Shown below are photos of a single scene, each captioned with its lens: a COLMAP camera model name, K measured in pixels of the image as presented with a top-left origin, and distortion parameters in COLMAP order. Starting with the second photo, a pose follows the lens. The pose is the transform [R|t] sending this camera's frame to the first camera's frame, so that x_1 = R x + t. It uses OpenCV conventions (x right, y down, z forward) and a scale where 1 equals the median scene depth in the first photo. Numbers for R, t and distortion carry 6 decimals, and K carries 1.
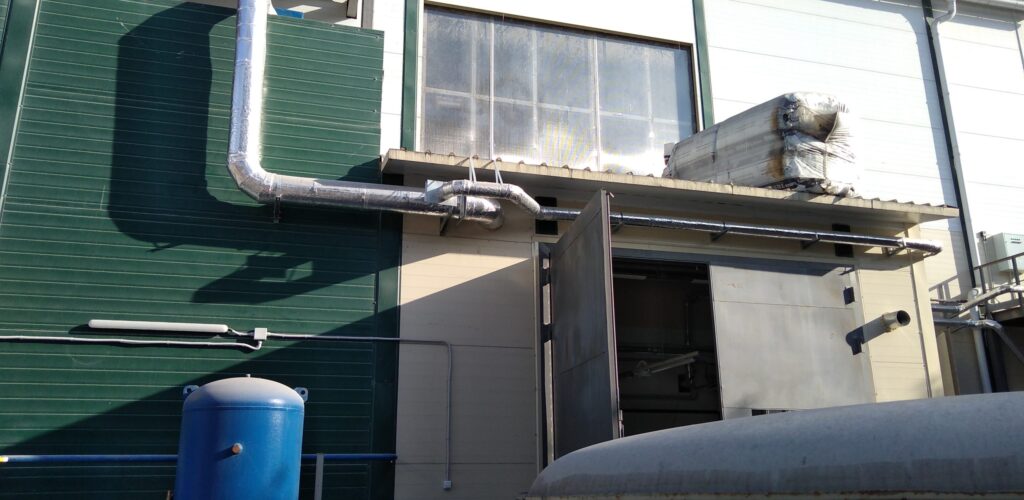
lens RADIAL K [[769.6, 0, 510.8], [0, 769.6, 249.7], [0, 0, 1]] dist [0.010237, 0.005706]
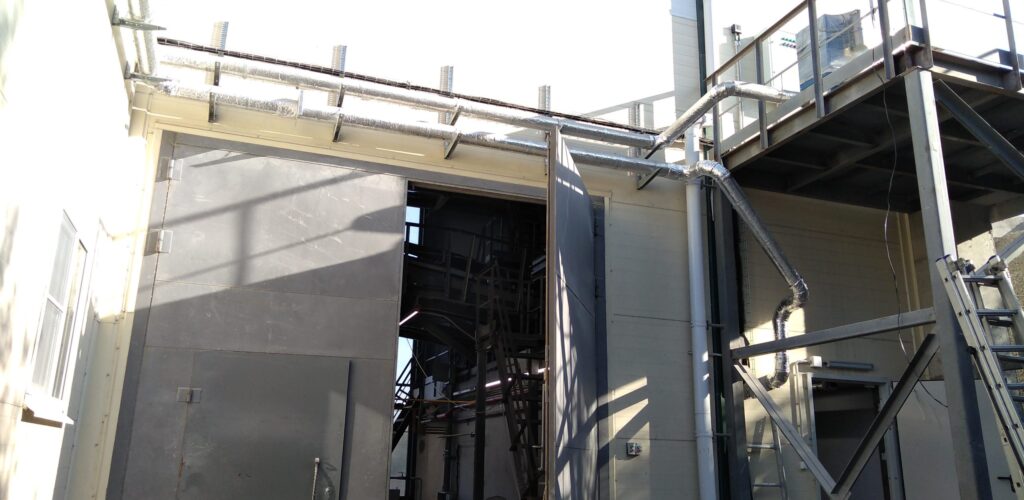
lens RADIAL K [[769.6, 0, 513.2], [0, 769.6, 250.7], [0, 0, 1]] dist [0.010237, 0.005706]
pose [[0.995970, 0.049615, 0.074707, 0.437141], [-0.050001, 0.998744, 0.003301, 0.147766], [-0.074449, -0.007023, 0.997200, 0.483704]]
